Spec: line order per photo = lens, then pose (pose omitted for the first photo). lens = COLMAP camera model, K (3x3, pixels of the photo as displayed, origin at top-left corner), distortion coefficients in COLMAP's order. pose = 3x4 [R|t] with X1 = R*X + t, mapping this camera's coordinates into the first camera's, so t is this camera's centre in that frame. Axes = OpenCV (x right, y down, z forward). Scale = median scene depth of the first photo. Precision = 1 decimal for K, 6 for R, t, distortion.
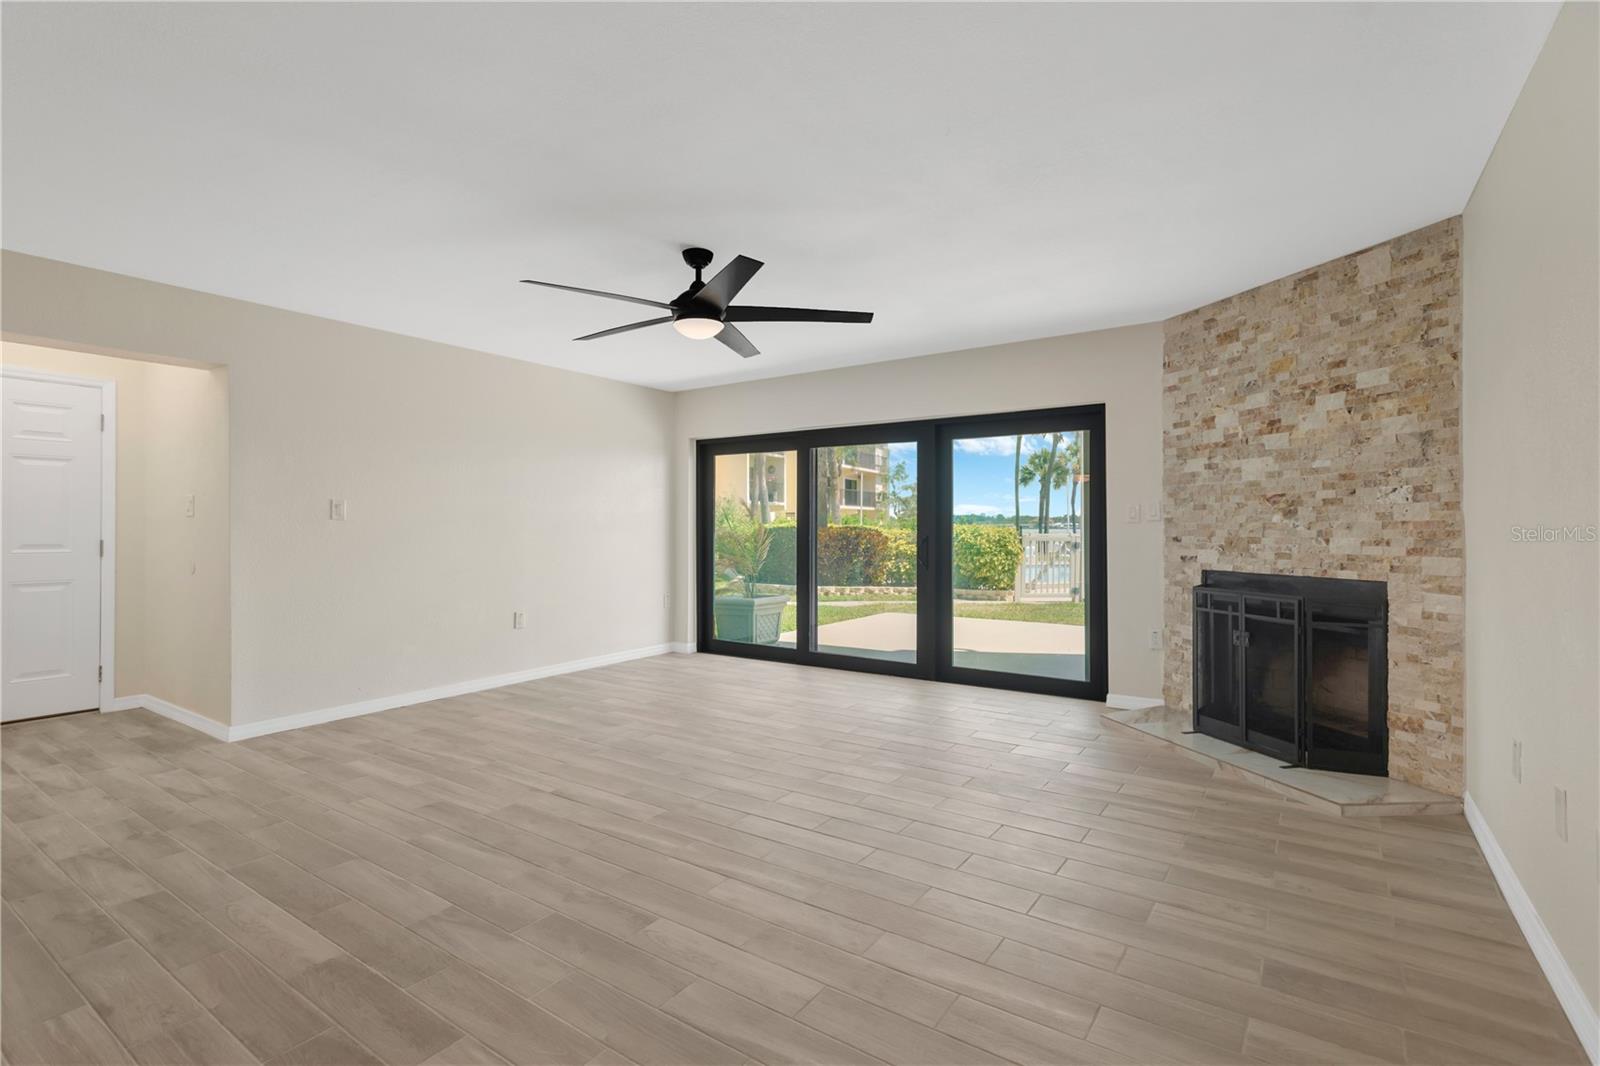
lens RADIAL K [[756.4, 0, 775.8], [0, 756.4, 522.9], [0, 0, 1]] dist [0.023732, -0.009296]
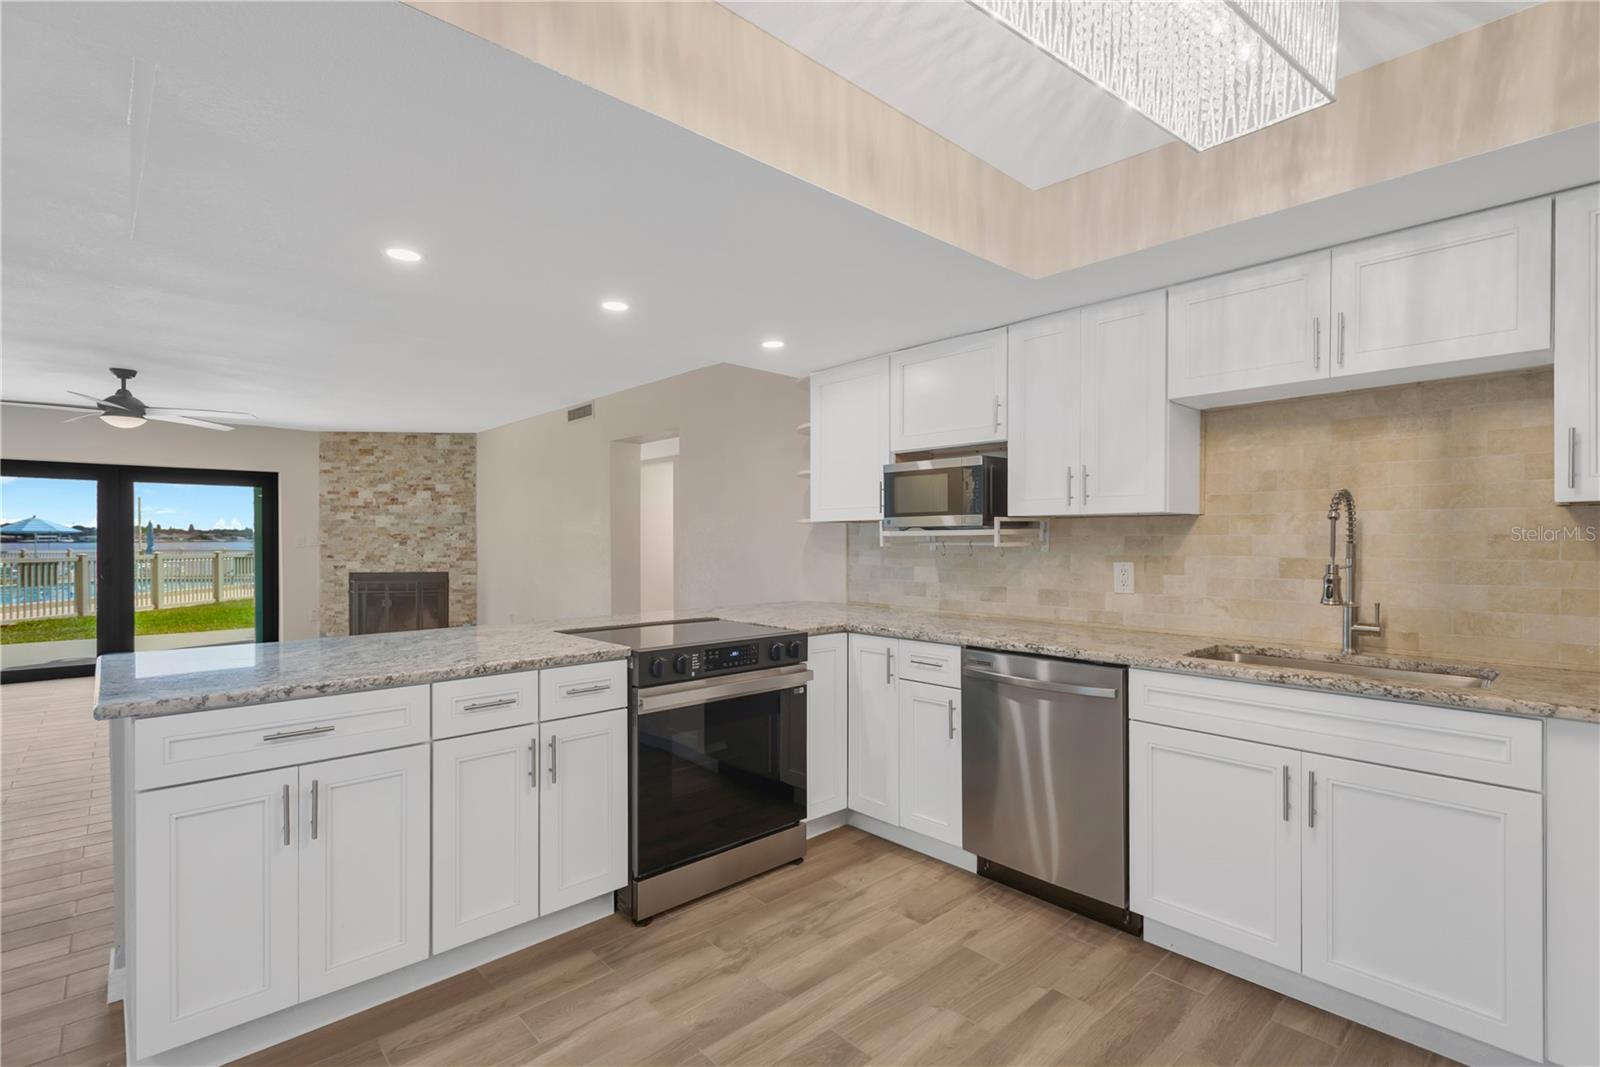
lens RADIAL K [[756.4, 0, 814.6], [0, 756.4, 544.3], [0, 0, 1]] dist [0.023732, -0.009296]
pose [[0.227069, -0.003857, 0.973871, -1.267105], [-0.004116, 0.999979, 0.004920, -0.027422], [-0.973870, -0.005125, 0.227048, -0.674903]]
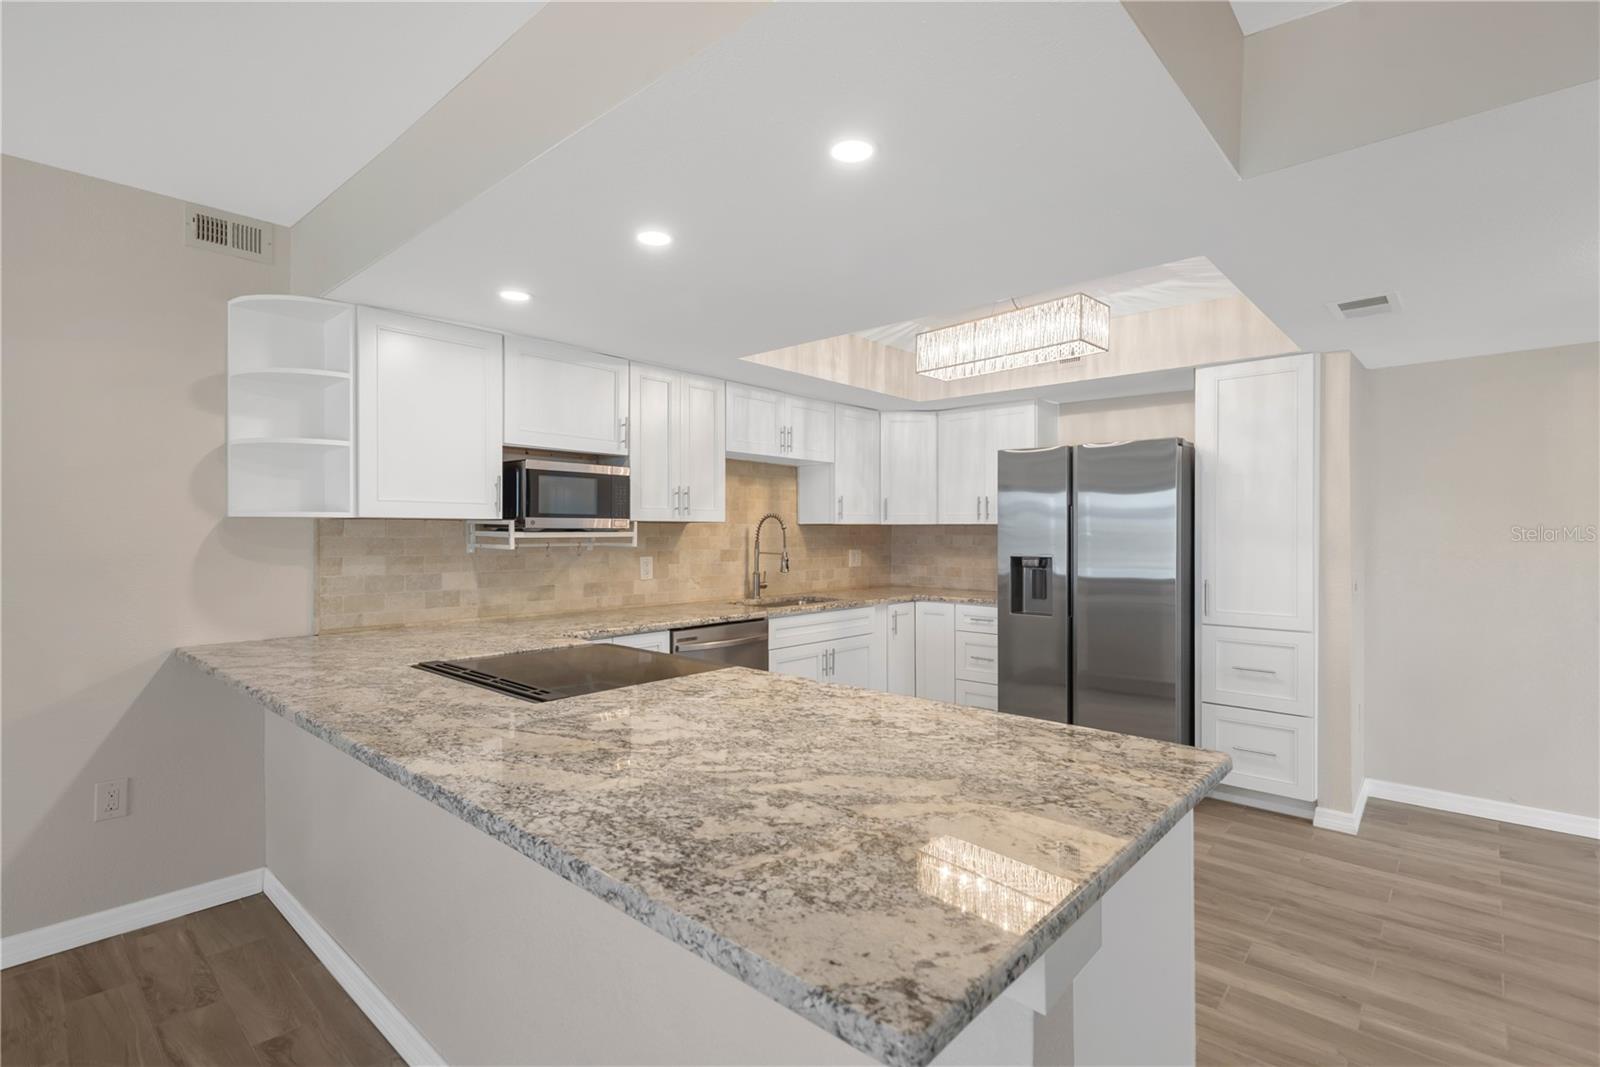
lens RADIAL K [[756.4, 0, 796.9], [0, 756.4, 527.3], [0, 0, 1]] dist [0.023732, -0.009296]
pose [[-0.988578, 0.003243, 0.150676, -0.766321], [0.001469, 0.999928, -0.011884, -0.034730], [-0.150704, -0.011527, -0.988512, 0.261834]]
